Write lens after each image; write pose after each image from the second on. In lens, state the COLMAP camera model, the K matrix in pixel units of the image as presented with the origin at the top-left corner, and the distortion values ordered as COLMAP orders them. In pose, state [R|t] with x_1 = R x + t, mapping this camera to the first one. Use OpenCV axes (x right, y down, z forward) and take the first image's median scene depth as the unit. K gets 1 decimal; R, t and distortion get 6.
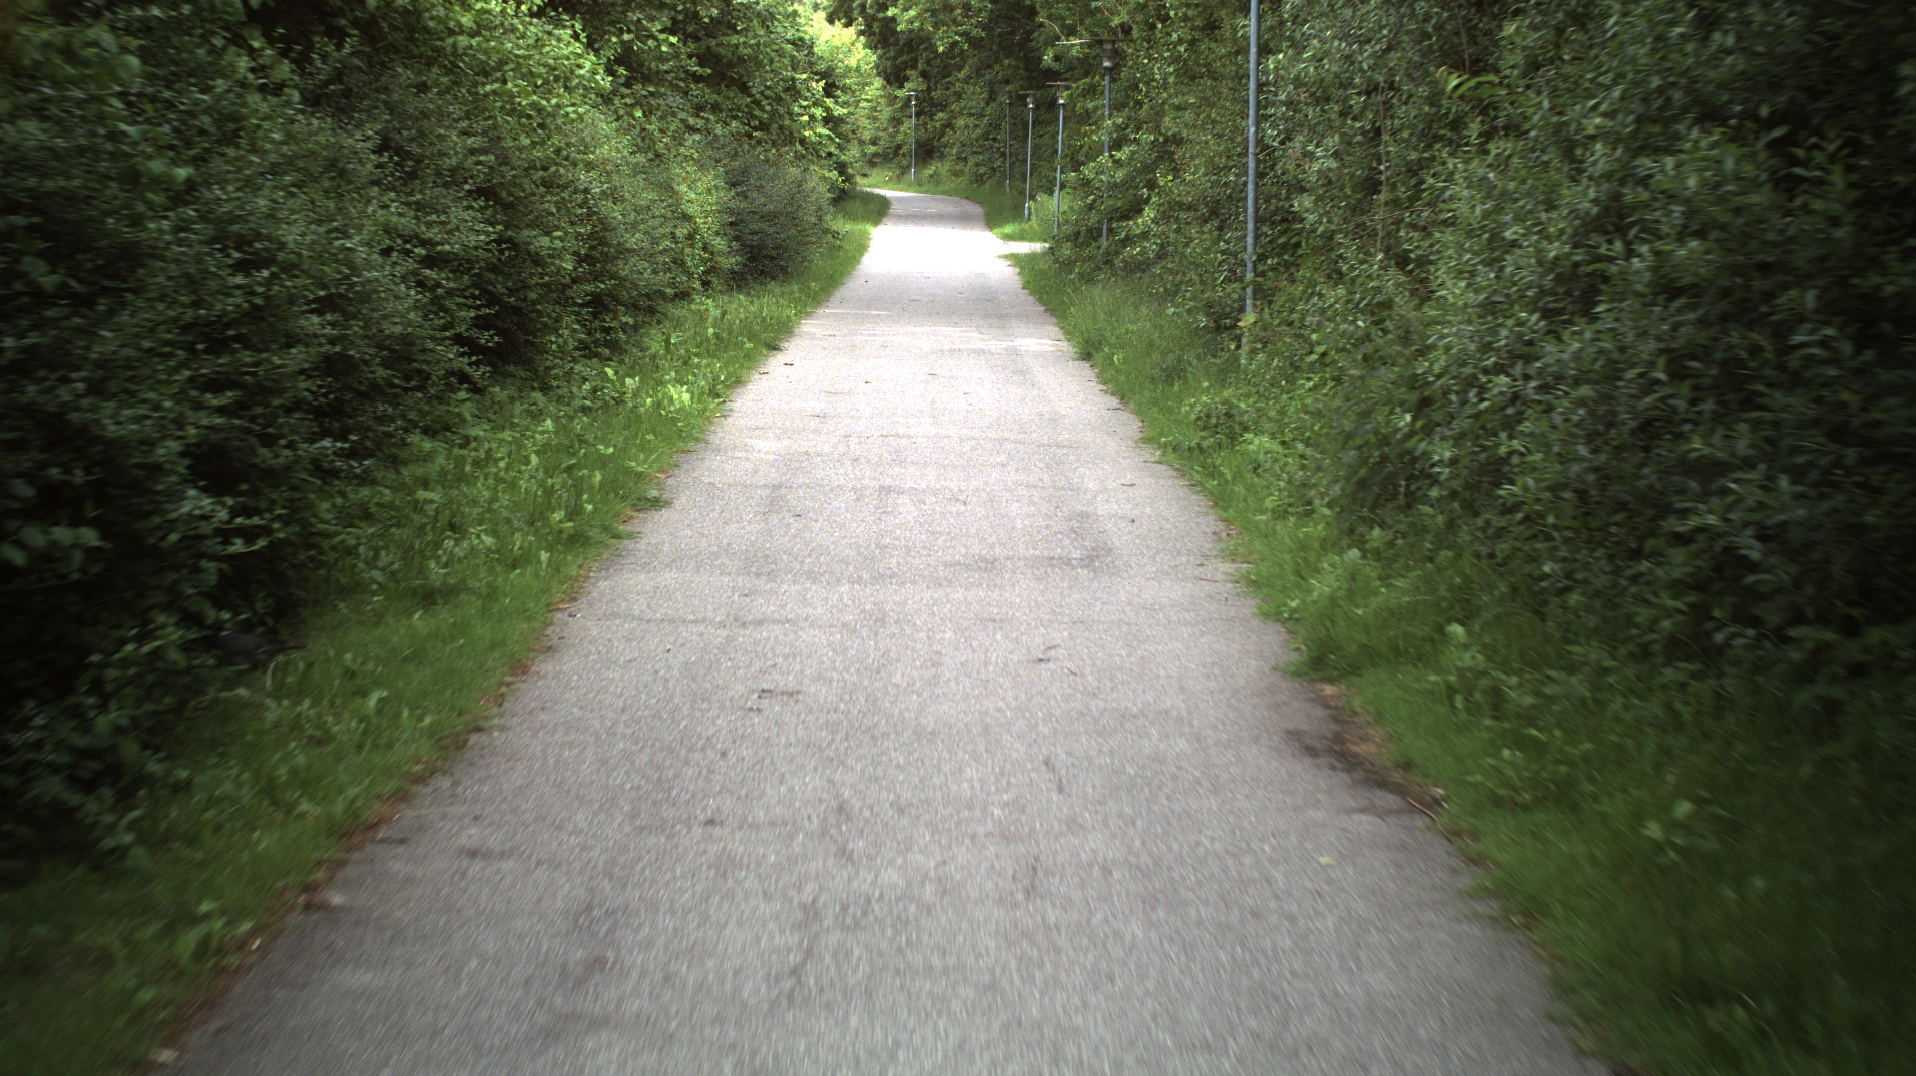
lens RADIAL K [[4761.9, 0, 954.9], [0, 4761.9, 530.7], [0, 0, 1]] dist [-0.323080, 0.000000]
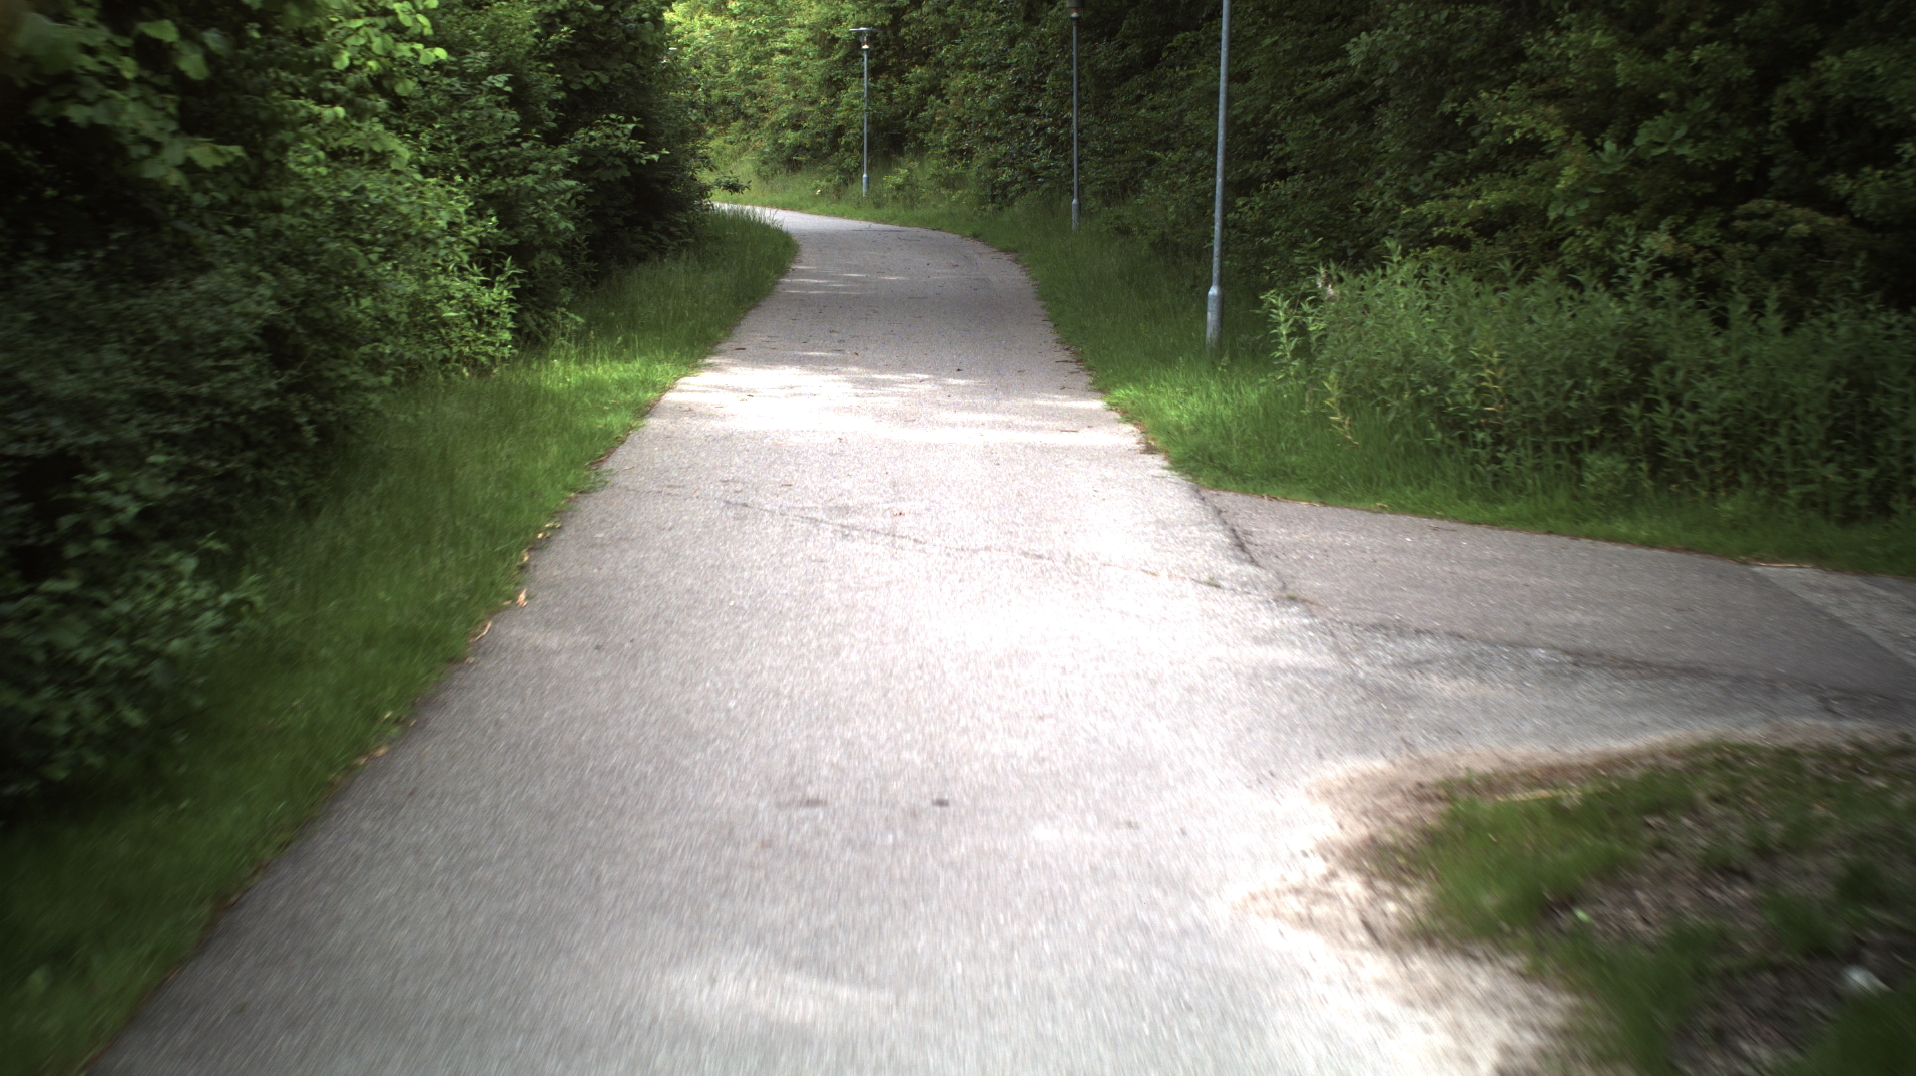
lens RADIAL K [[4761.9, 0, 942.6], [0, 4761.9, 532.9], [0, 0, 1]] dist [-0.323080, 0.000000]
pose [[0.999991, -0.003956, 0.001608, -0.002442], [0.003958, 0.999992, -0.001013, -0.067518], [-0.001604, 0.001019, 0.999998, 0.894185]]
